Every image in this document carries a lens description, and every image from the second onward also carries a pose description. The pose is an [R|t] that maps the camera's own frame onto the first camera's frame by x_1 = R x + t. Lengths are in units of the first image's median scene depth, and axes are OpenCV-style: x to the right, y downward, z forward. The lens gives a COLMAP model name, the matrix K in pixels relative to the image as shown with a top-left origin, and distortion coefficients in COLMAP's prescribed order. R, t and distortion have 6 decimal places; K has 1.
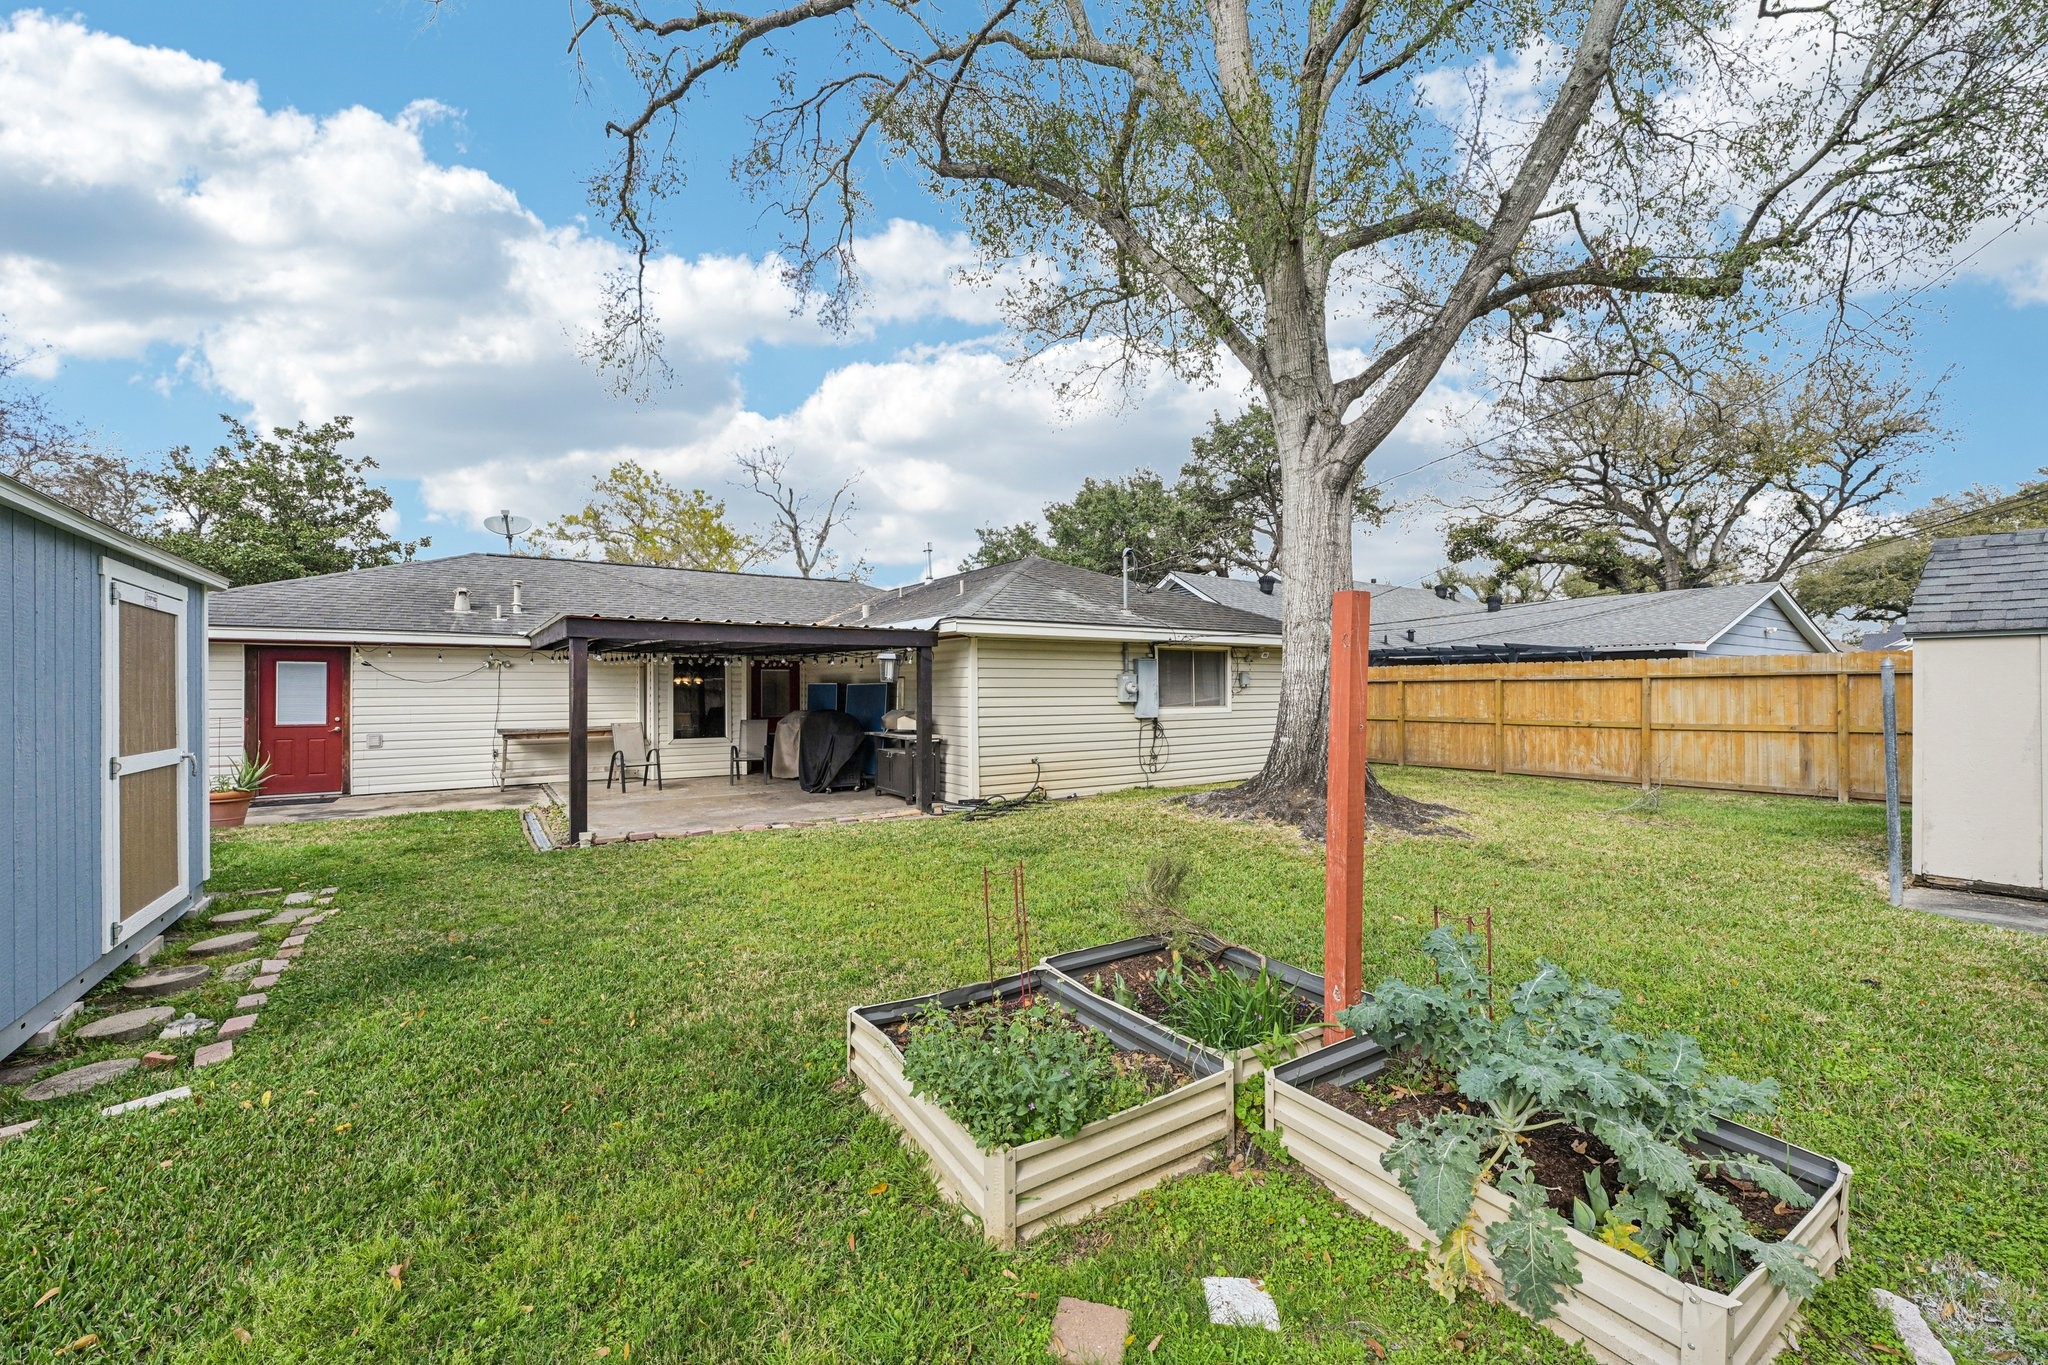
lens RADIAL K [[808.6, 0, 1015.3], [0, 808.6, 684.3], [0, 0, 1]] dist [-0.006875, 0.003204]
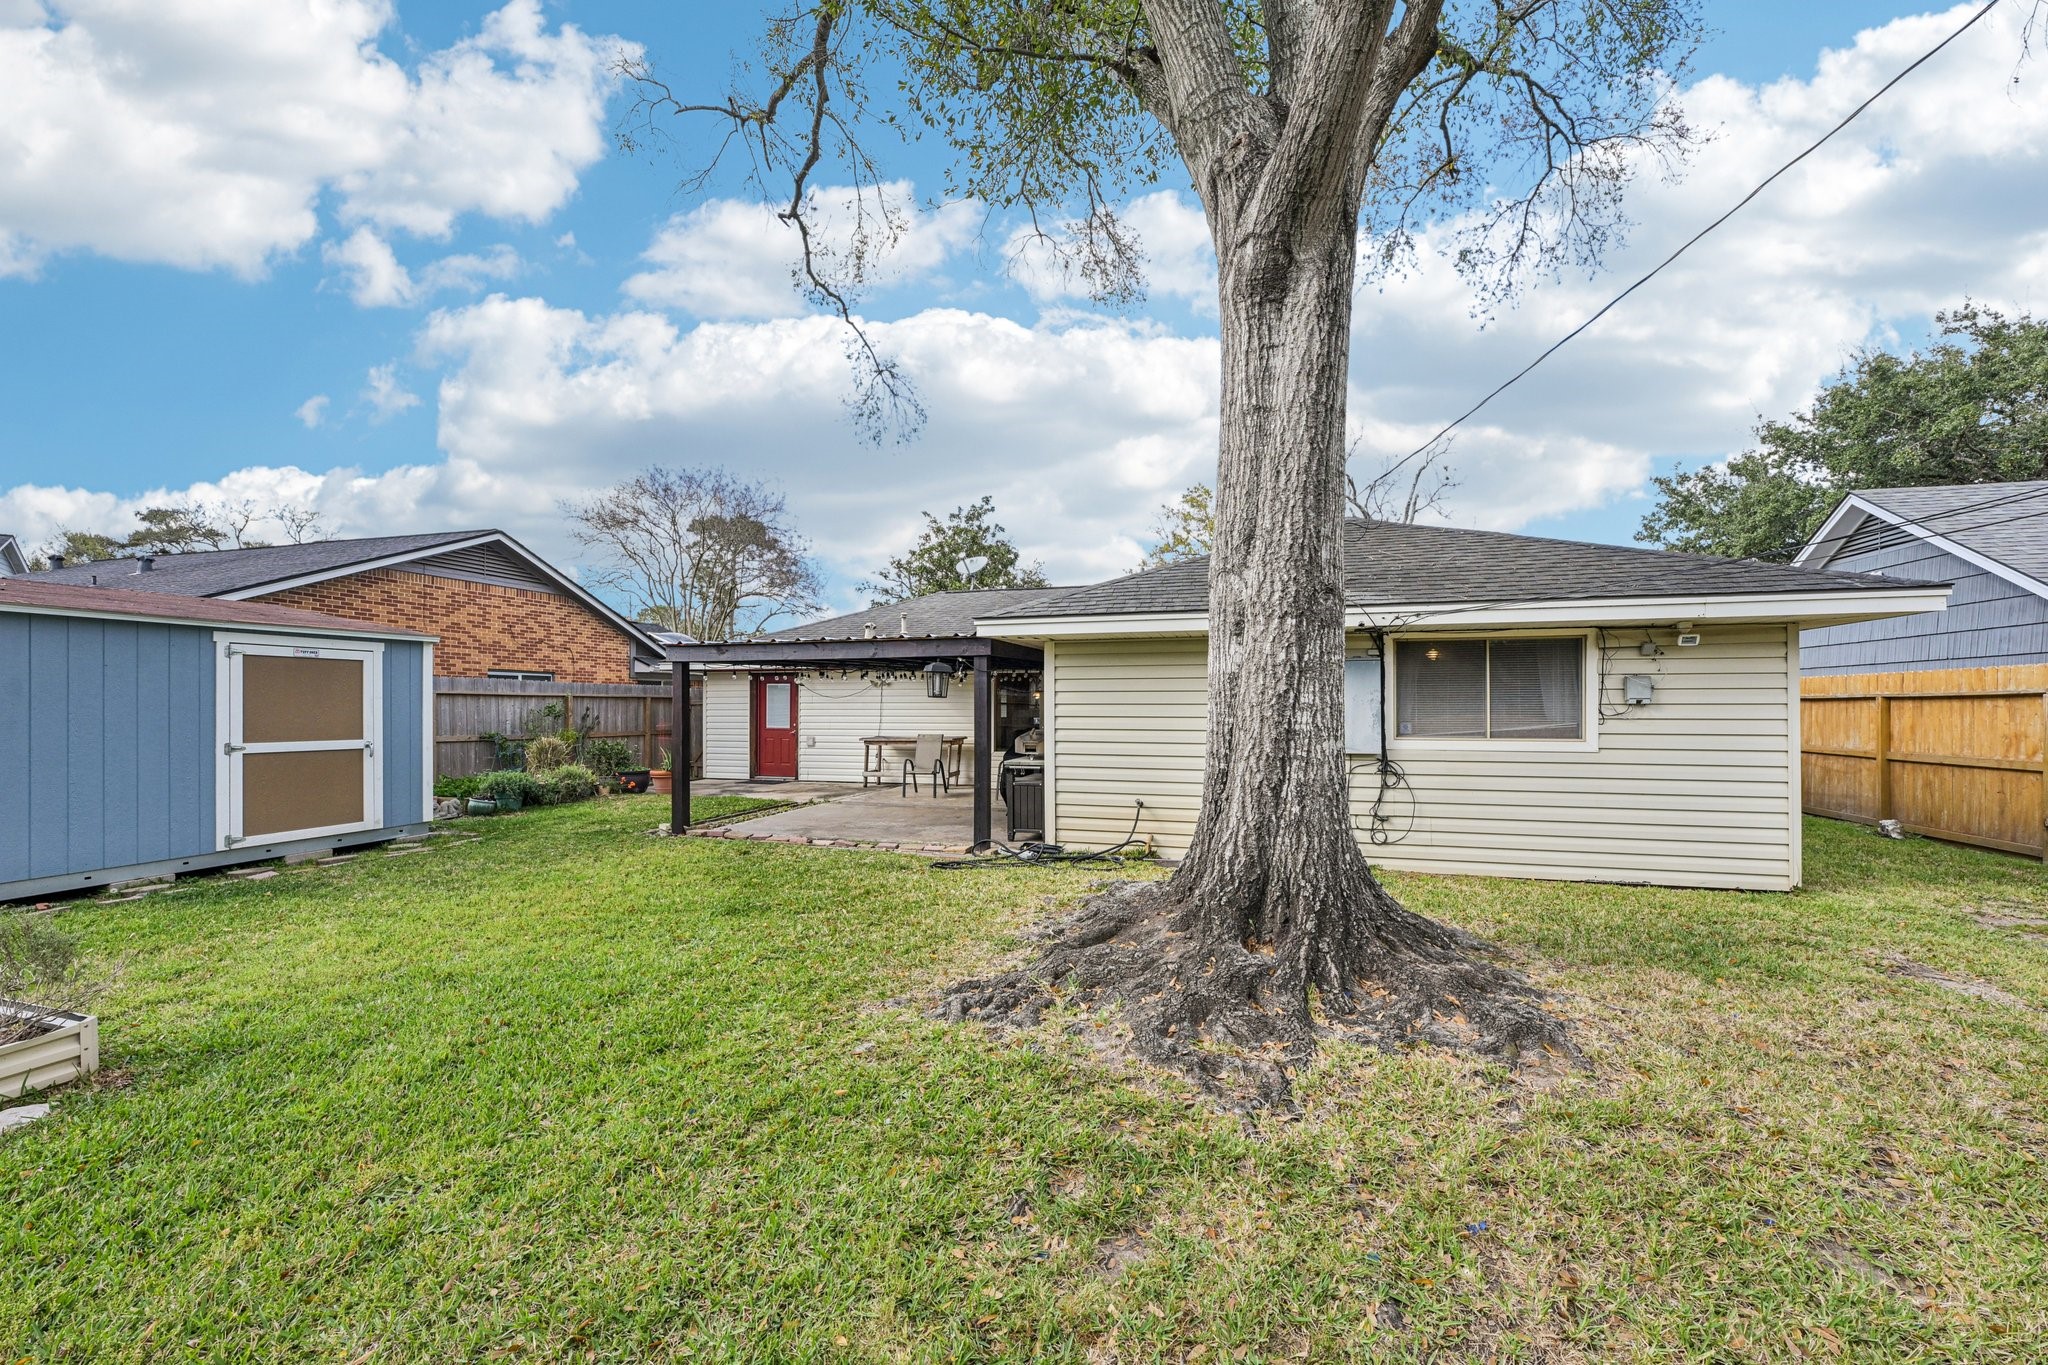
lens RADIAL K [[808.6, 0, 1027.7], [0, 808.6, 692.5], [0, 0, 1]] dist [-0.006875, 0.003204]
pose [[0.646093, -0.006930, -0.763227, 0.463824], [0.002150, 0.999971, -0.007260, -0.001316], [0.763255, 0.003050, 0.646090, 0.402688]]
